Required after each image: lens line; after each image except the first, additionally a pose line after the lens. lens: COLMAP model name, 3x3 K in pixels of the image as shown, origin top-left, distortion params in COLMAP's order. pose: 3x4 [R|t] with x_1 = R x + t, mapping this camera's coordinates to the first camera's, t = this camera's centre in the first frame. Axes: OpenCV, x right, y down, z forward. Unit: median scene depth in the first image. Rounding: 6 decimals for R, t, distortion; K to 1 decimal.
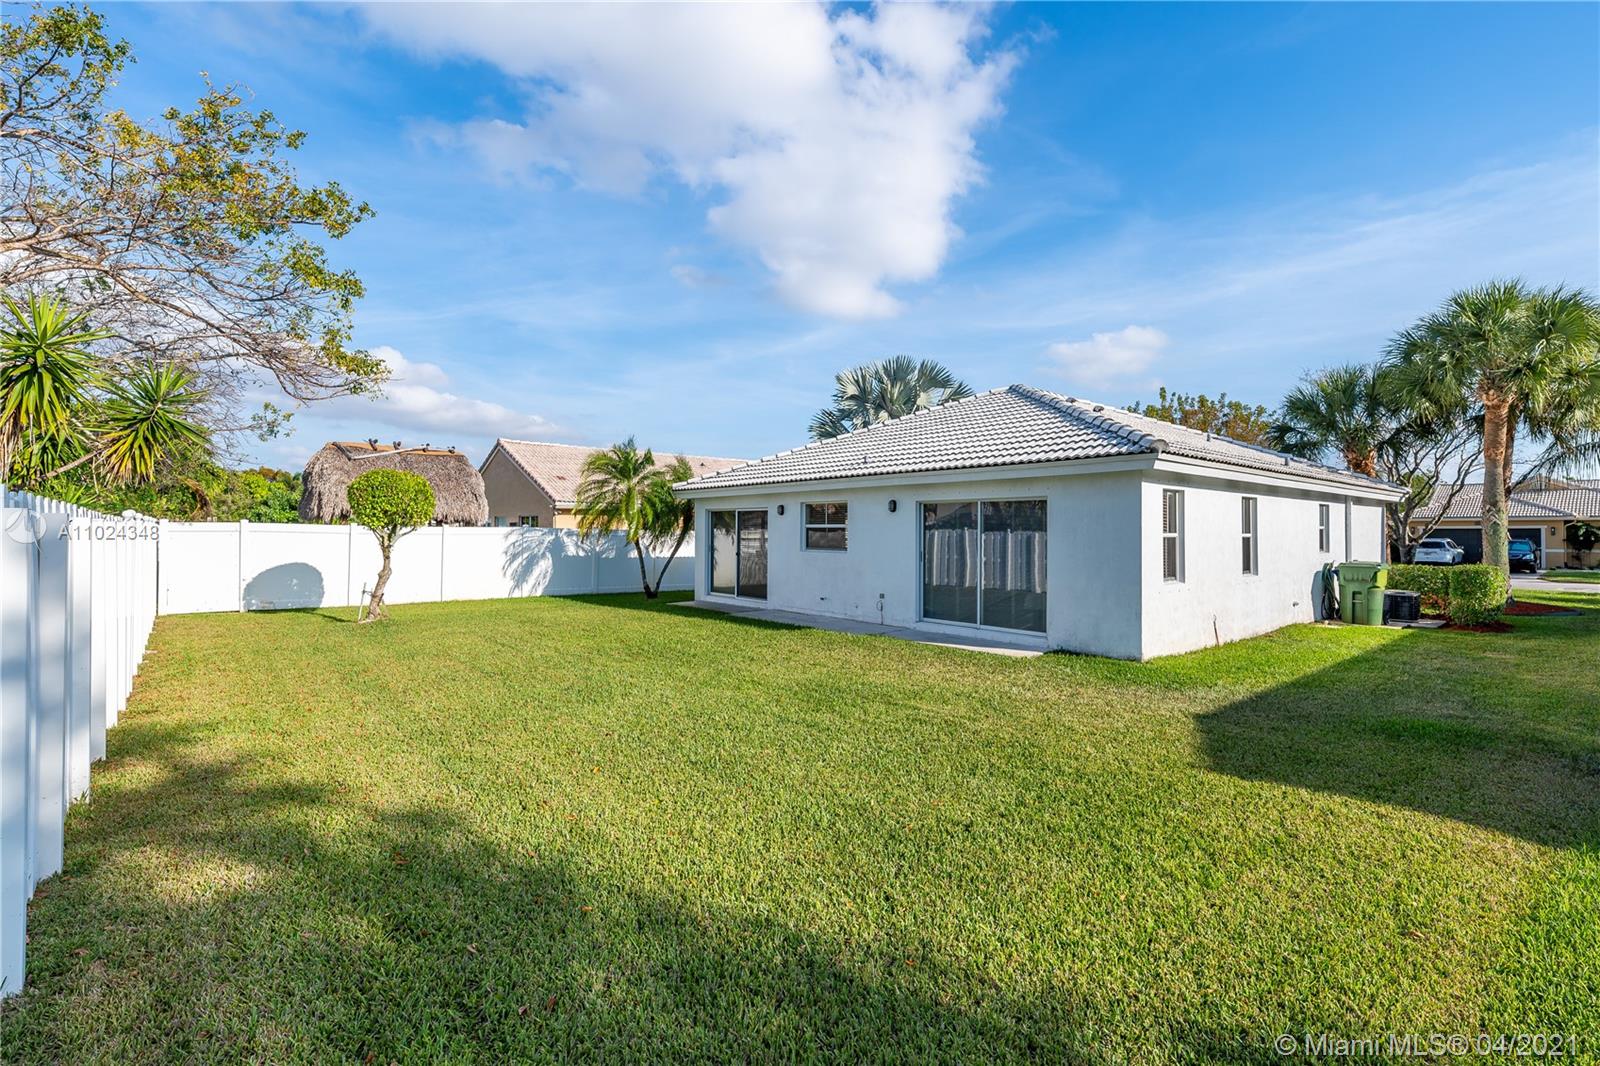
lens RADIAL K [[729.6, 0, 795.4], [0, 729.6, 528.6], [0, 0, 1]] dist [0.009581, 0.000173]
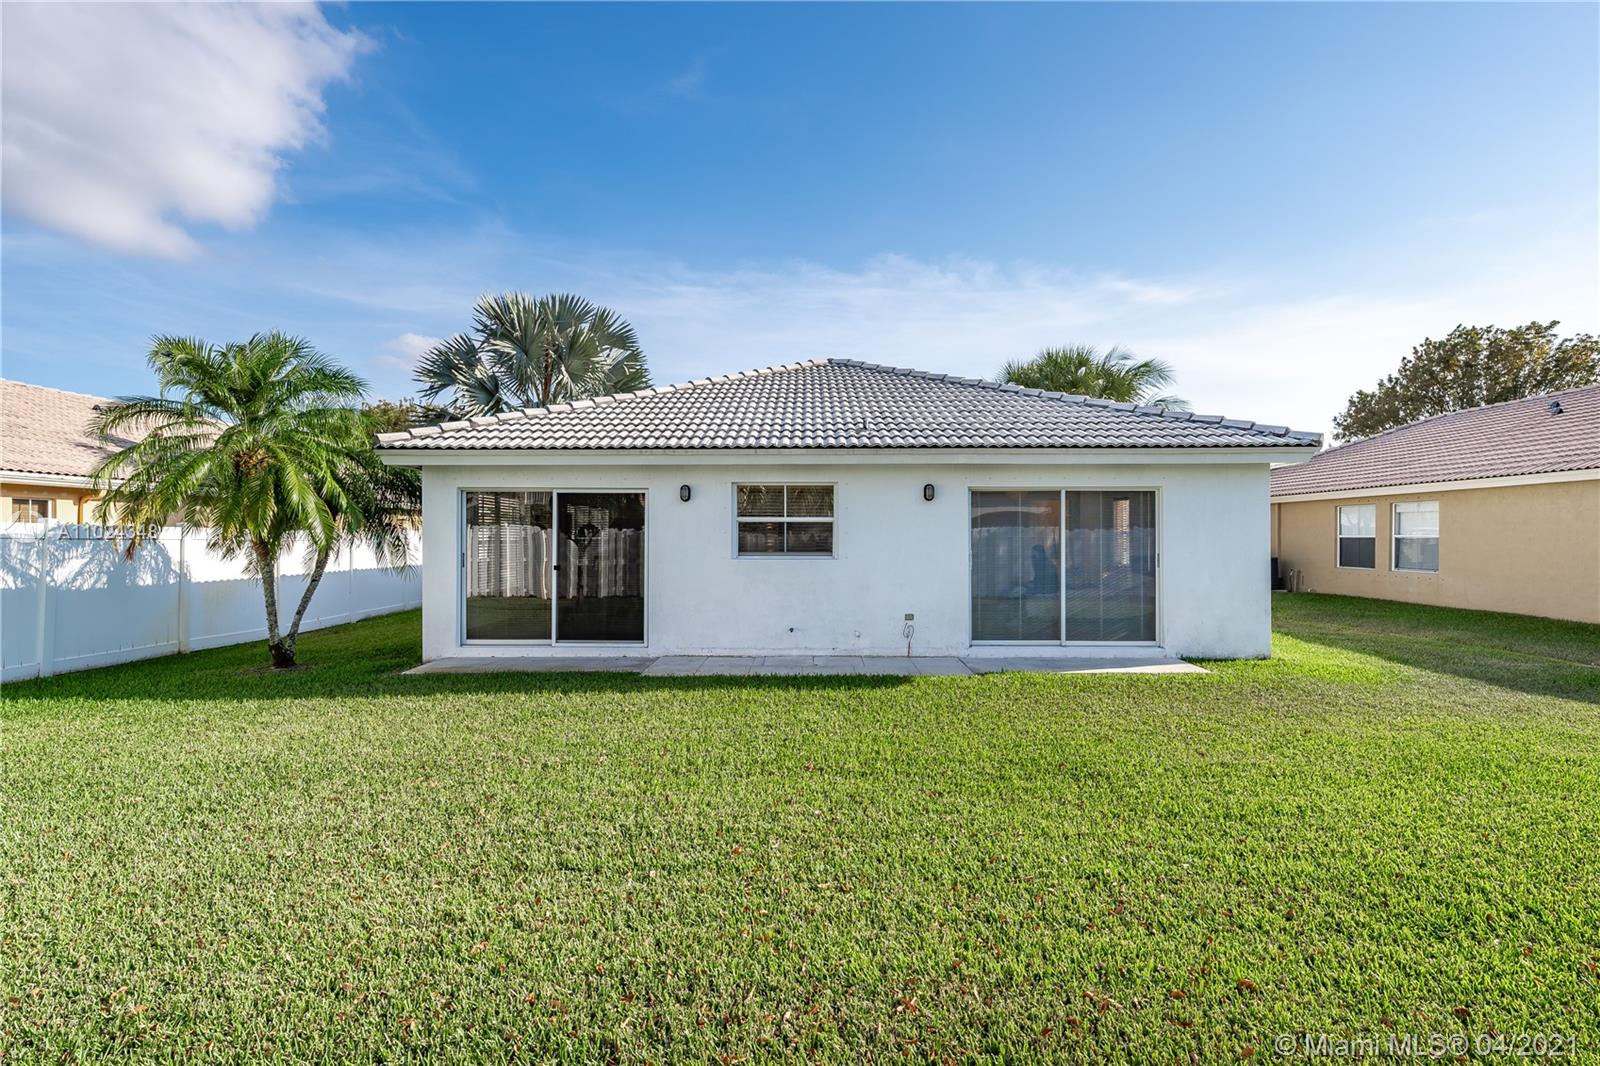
lens RADIAL K [[729.6, 0, 801.6], [0, 729.6, 536.1], [0, 0, 1]] dist [0.009581, 0.000173]
pose [[0.661441, -0.004780, 0.749982, -0.356619], [-0.002459, 0.999960, 0.008541, 0.005094], [-0.749994, -0.007494, 0.661403, 0.436260]]
